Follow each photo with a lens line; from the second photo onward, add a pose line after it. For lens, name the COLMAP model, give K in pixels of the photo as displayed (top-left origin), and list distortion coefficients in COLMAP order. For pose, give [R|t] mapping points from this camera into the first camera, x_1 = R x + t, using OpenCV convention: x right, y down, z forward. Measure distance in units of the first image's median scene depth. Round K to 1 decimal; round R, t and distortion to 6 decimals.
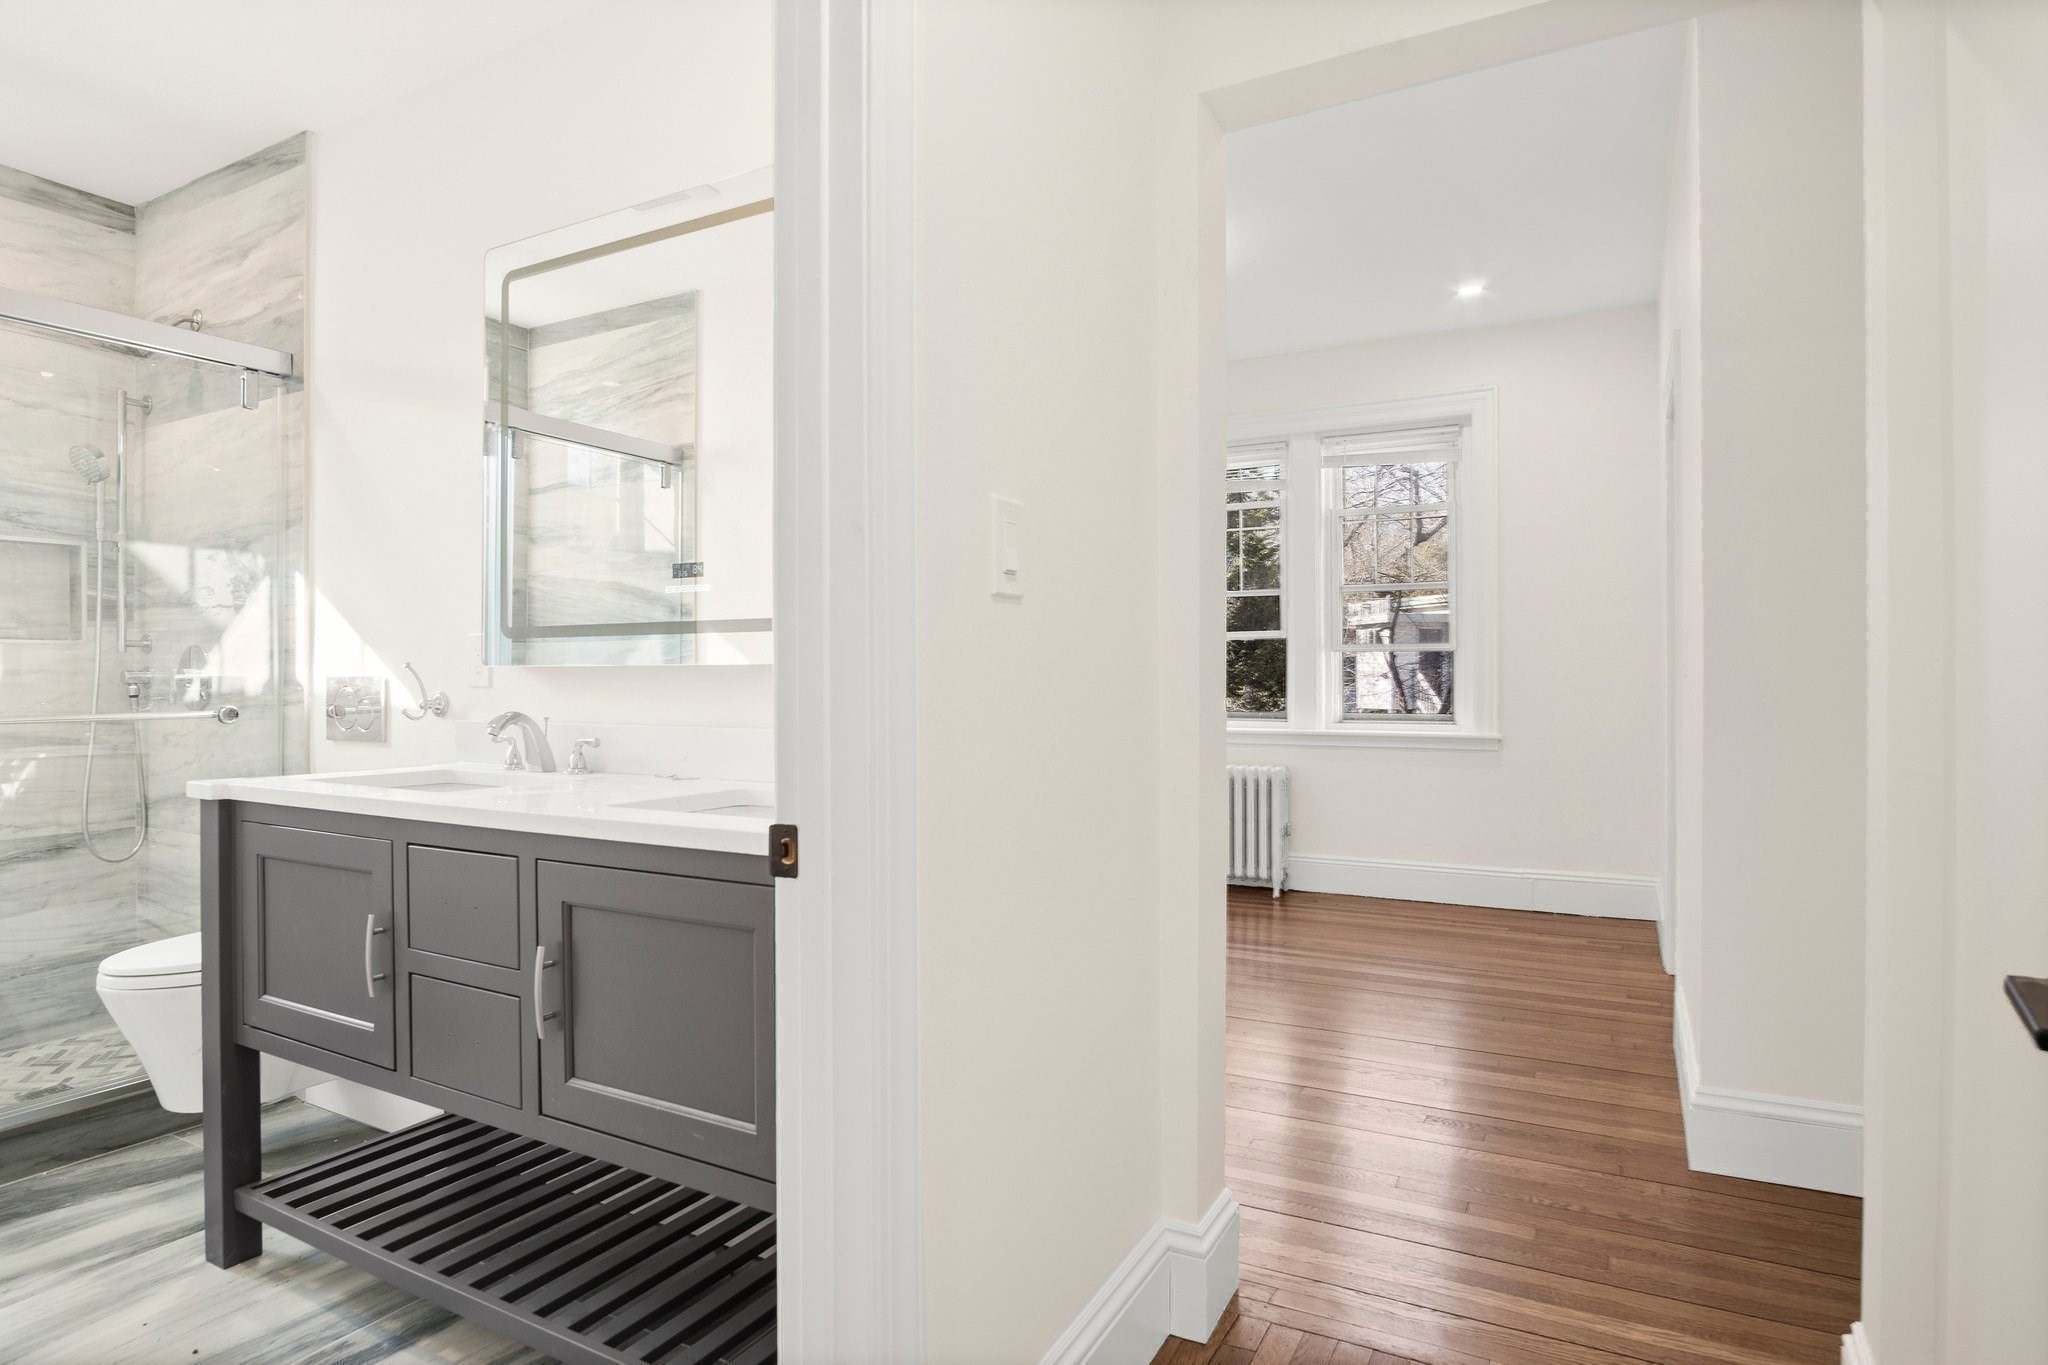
lens RADIAL K [[1130.0, 0, 1024.0], [0, 1130.0, 682.5], [0, 0, 1]] dist [-0.049060, 0.021457]
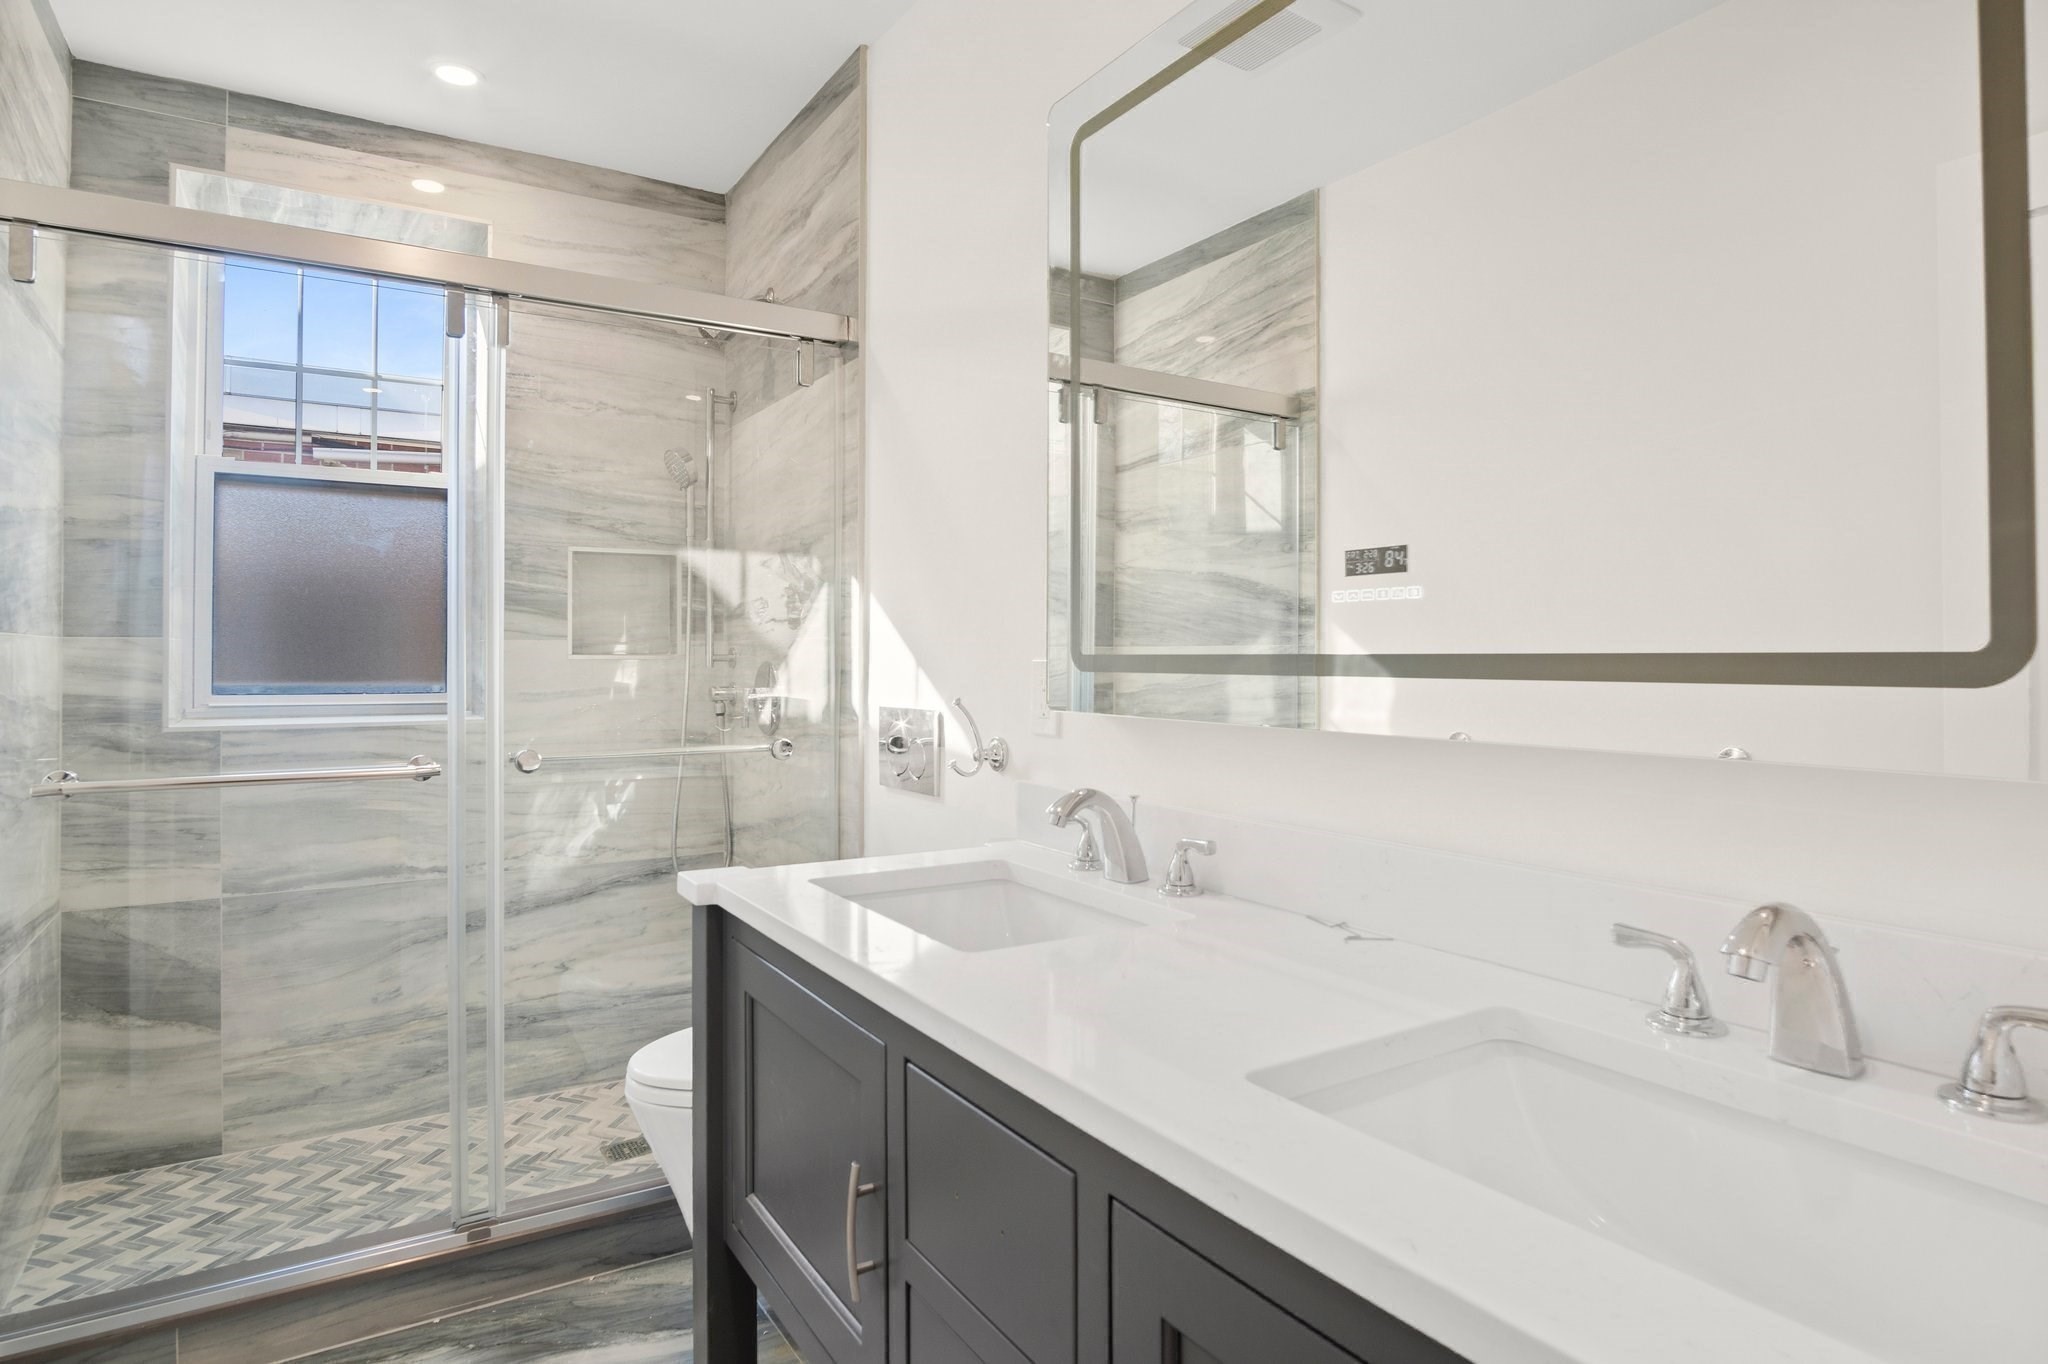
lens RADIAL K [[1130.0, 0, 1024.0], [0, 1130.0, 682.0], [0, 0, 1]] dist [-0.049060, 0.021457]
pose [[0.877079, 0.011297, -0.480213, -0.127098], [-0.002463, 0.999816, 0.019023, -0.035013], [0.480340, -0.015502, 0.876945, 0.298655]]
